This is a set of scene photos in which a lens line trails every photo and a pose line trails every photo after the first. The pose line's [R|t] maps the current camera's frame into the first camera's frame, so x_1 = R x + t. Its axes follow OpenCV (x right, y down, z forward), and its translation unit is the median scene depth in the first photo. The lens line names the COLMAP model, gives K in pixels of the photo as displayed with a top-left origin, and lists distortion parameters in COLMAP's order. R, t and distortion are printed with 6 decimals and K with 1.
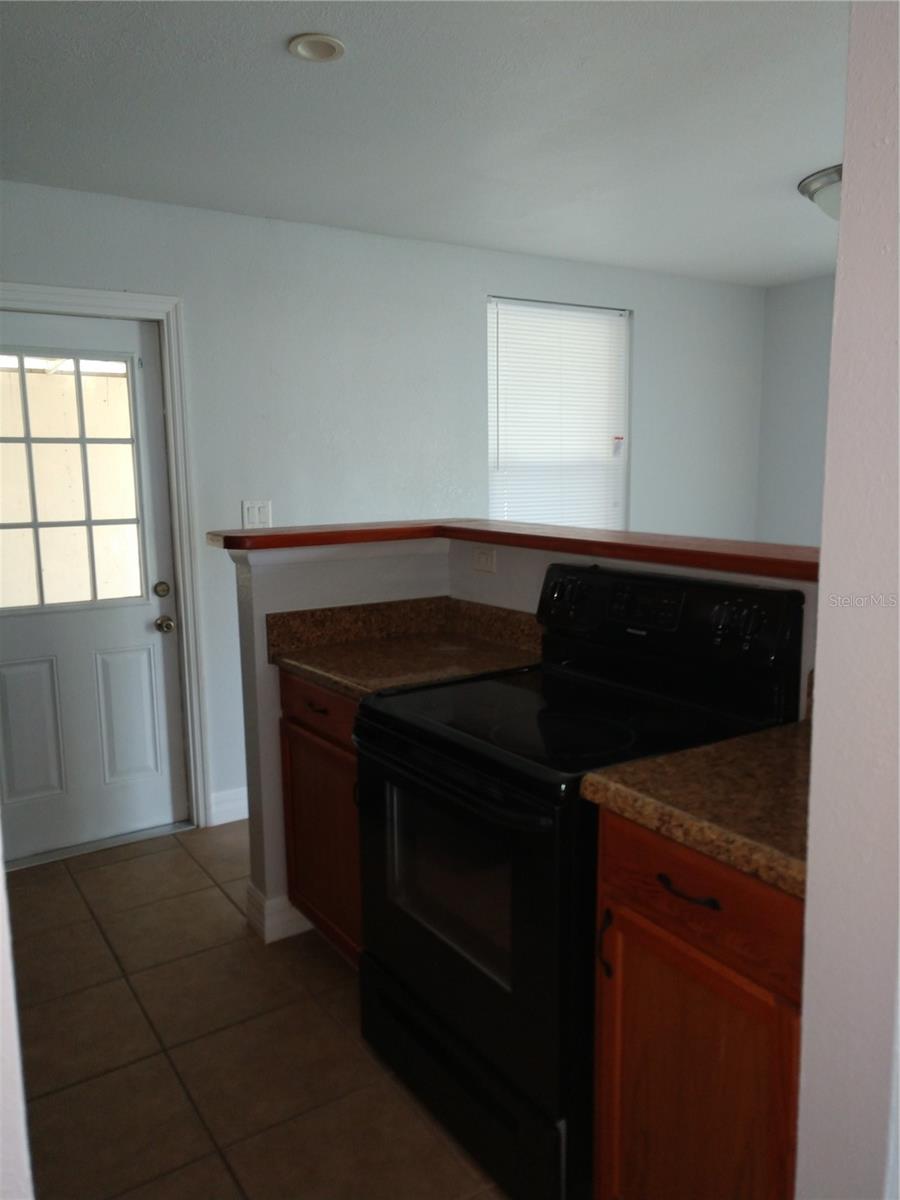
lens RADIAL K [[904.1, 0, 450.0], [0, 904.1, 600.0], [0, 0, 1]] dist [0.027020, -0.003063]
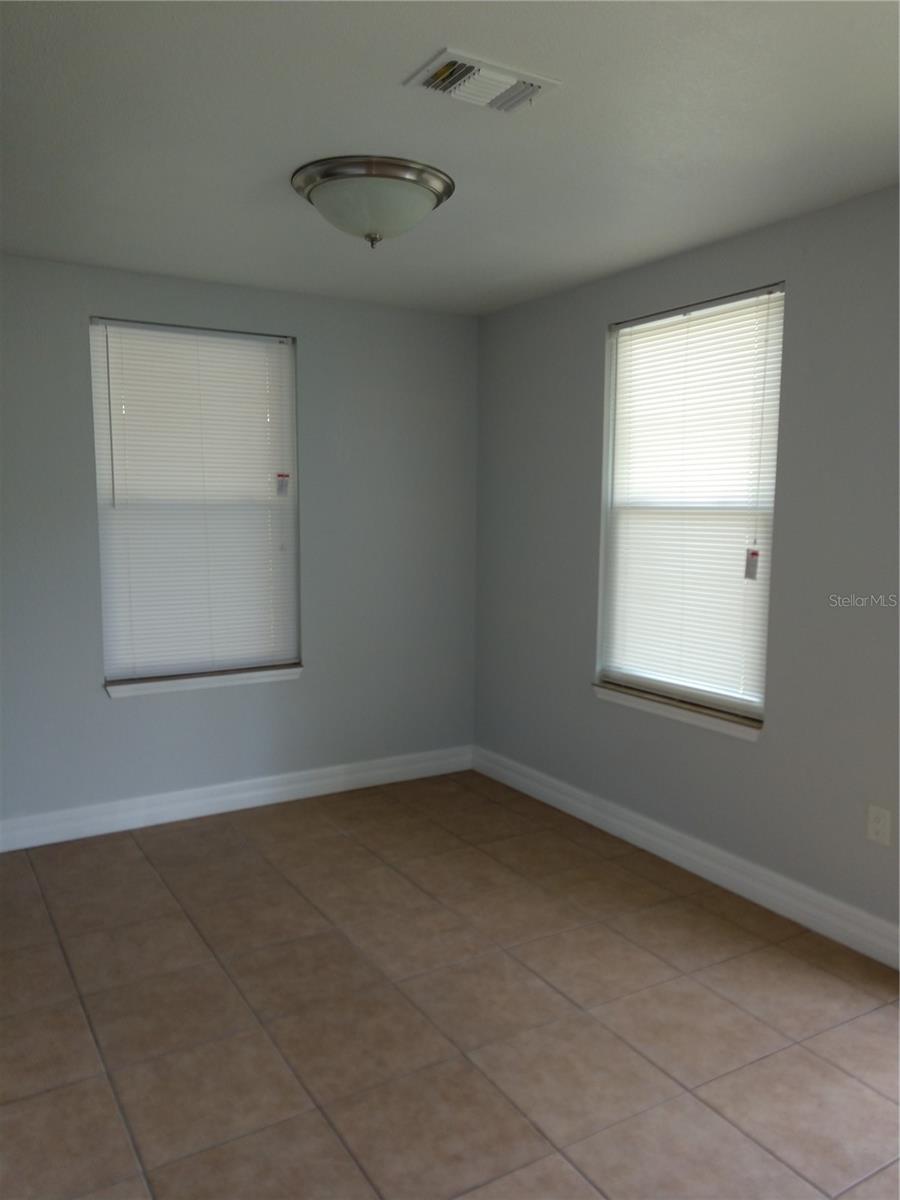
lens RADIAL K [[882.7, 0, 427.5], [0, 882.7, 596.5], [0, 0, 1]] dist [0.039983, 0.001349]
pose [[0.998408, 0.016957, -0.053792, 0.628591], [-0.019418, 0.998772, -0.045569, -0.031611], [0.052953, 0.046541, 0.997512, 0.205268]]
